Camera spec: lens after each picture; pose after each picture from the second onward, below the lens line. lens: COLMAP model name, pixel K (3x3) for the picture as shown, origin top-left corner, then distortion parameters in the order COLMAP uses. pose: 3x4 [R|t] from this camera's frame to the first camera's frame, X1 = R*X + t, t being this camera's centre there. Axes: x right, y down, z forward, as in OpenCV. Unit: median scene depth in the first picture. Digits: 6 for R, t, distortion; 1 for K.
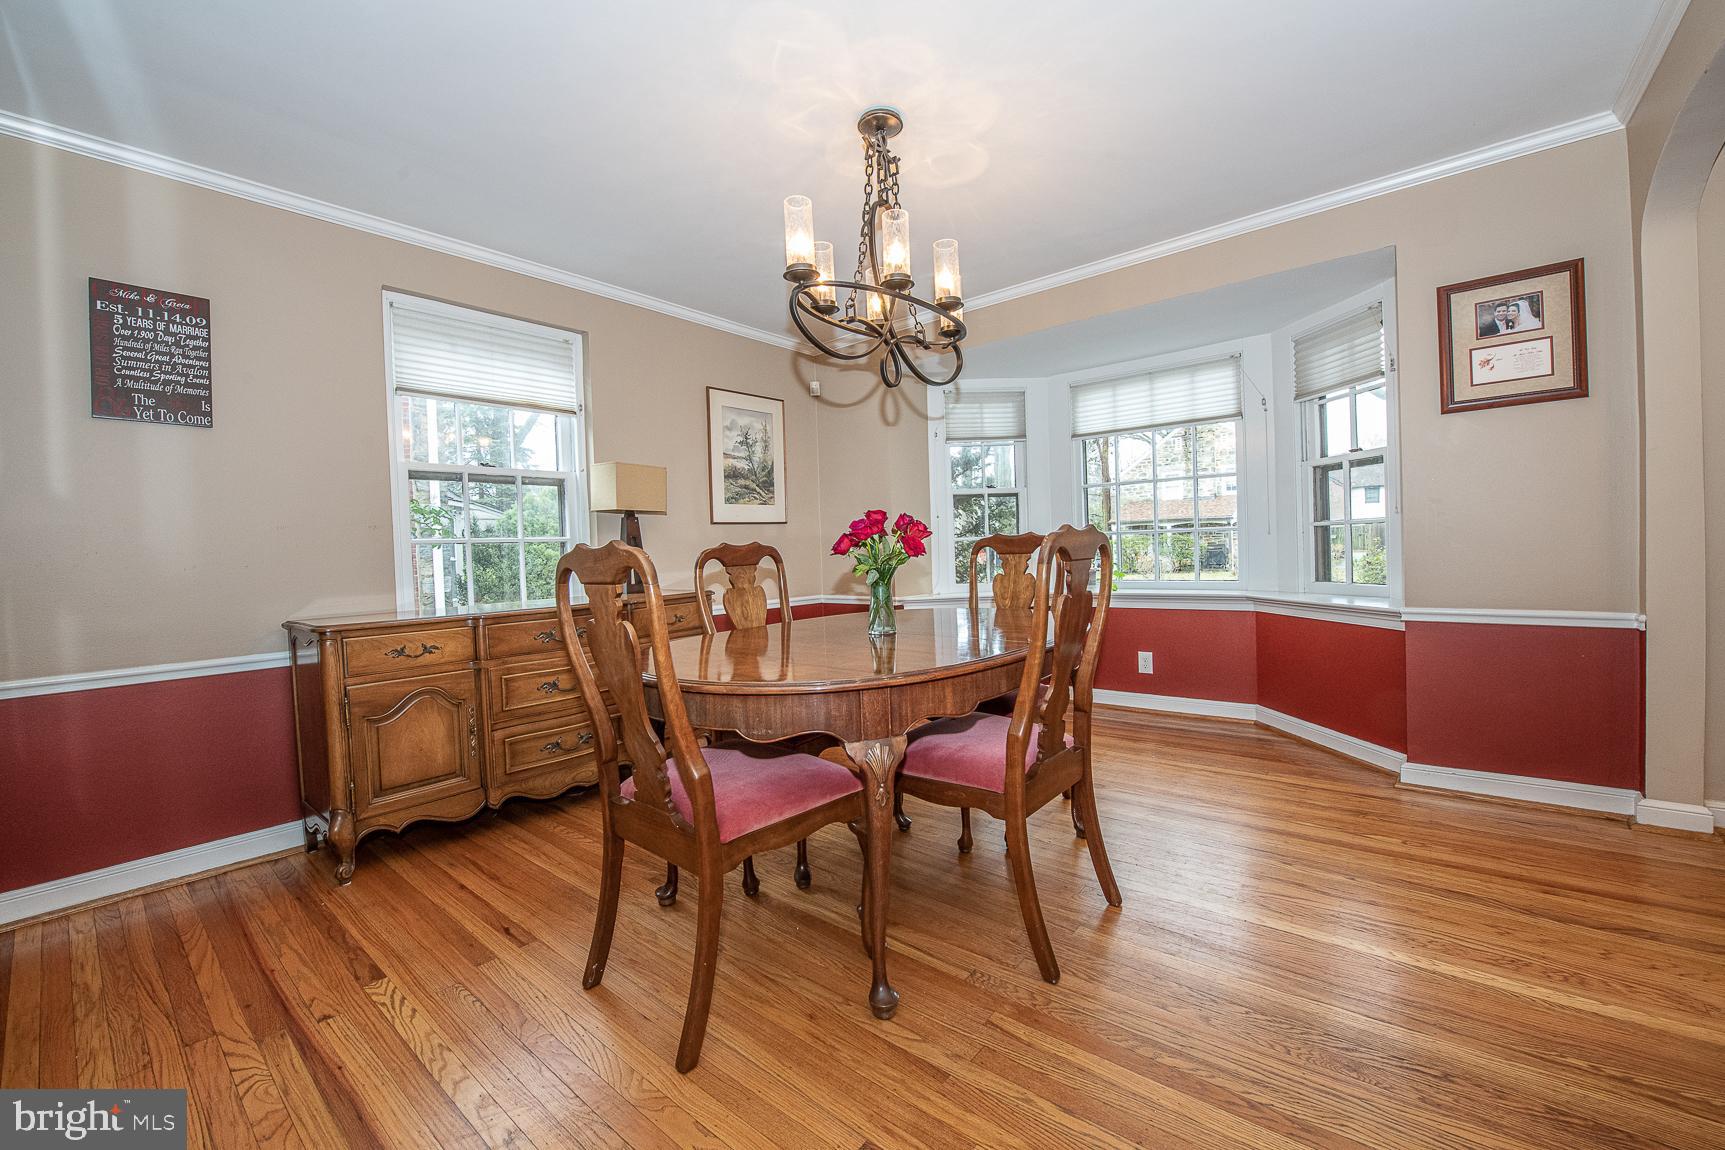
lens RADIAL K [[692.0, 0, 869.2], [0, 692.0, 555.6], [0, 0, 1]] dist [-0.001564, -0.000329]
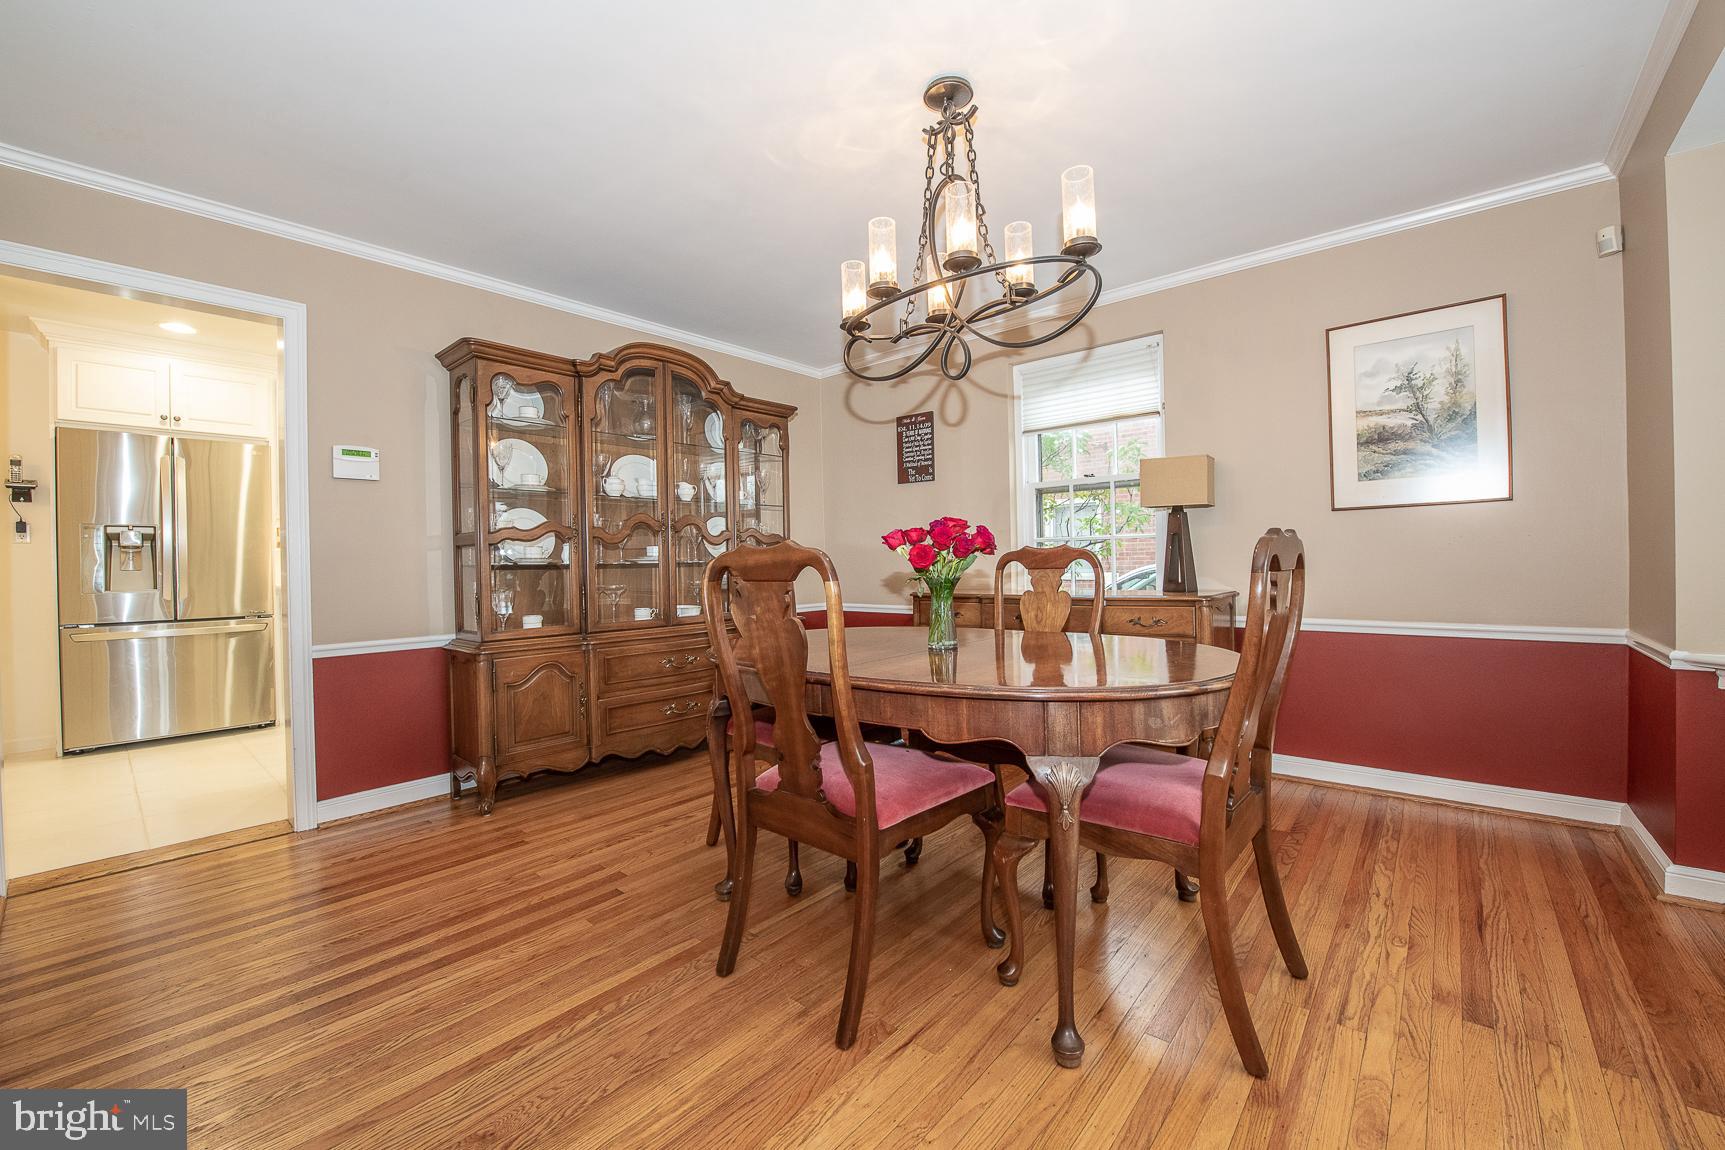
lens RADIAL K [[687.8, 0, 871.7], [0, 687.8, 567.5], [0, 0, 1]] dist [-0.021402, -0.000637]
pose [[-0.012316, 0.036919, -0.999242, 0.918236], [0.004262, 0.999311, 0.036869, -0.024819], [0.999915, -0.003804, -0.012465, 0.899110]]
